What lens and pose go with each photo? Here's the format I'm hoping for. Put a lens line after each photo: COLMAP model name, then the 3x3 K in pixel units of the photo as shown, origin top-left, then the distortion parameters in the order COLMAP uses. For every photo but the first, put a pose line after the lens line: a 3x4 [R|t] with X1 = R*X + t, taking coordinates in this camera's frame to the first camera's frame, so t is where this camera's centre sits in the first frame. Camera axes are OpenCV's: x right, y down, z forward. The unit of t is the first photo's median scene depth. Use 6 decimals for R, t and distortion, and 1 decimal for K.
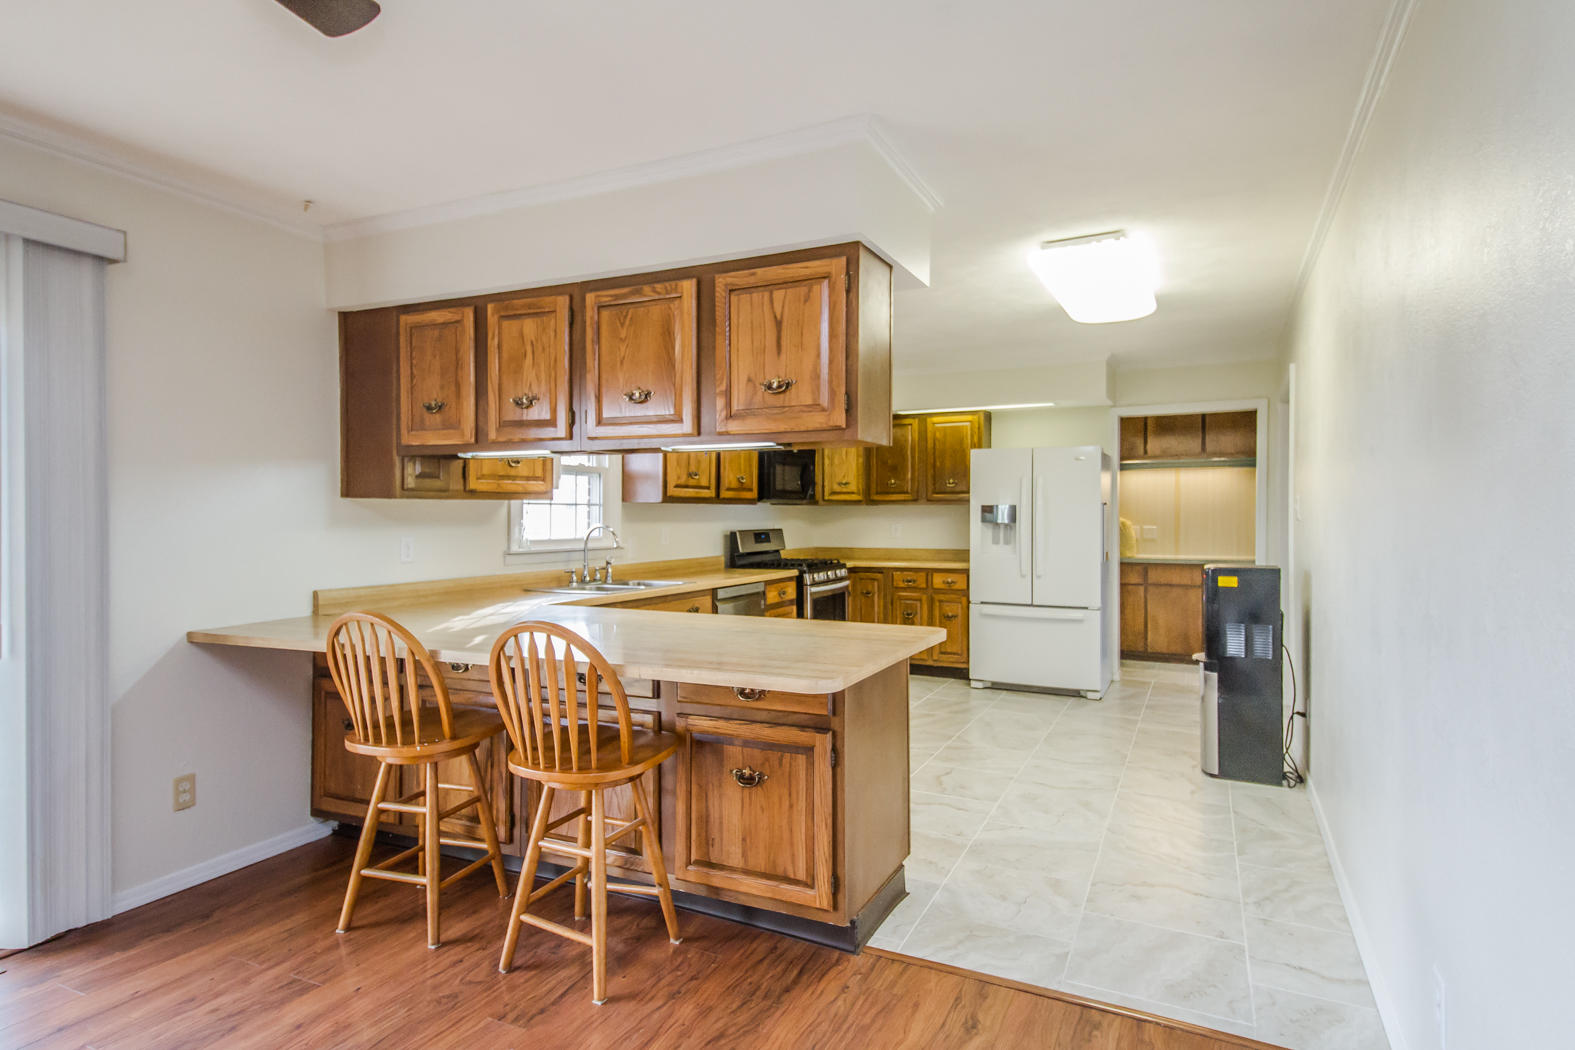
lens RADIAL K [[863.0, 0, 783.5], [0, 863.0, 516.4], [0, 0, 1]] dist [0.095972, -0.039253]
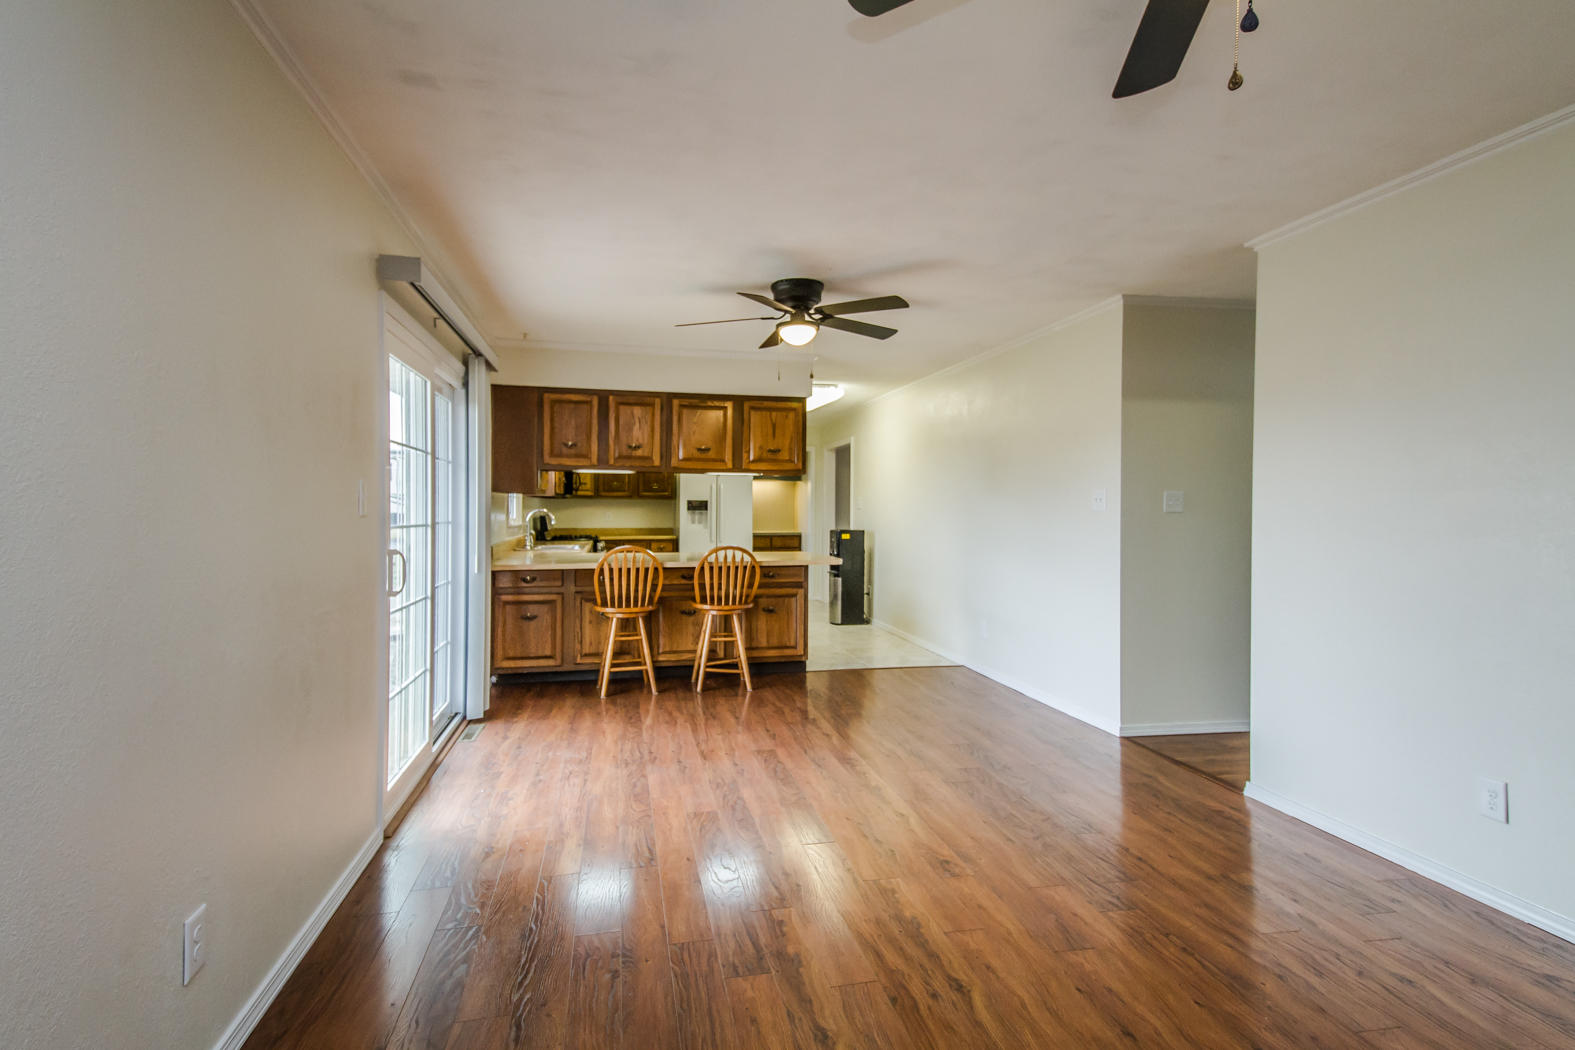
lens RADIAL K [[863.0, 0, 783.5], [0, 863.0, 516.4], [0, 0, 1]] dist [0.095972, -0.039253]
pose [[0.779767, -0.001639, 0.626068, -1.250548], [-0.002611, 0.999979, 0.005871, 0.015373], [-0.626064, -0.006213, 0.779747, -0.758524]]
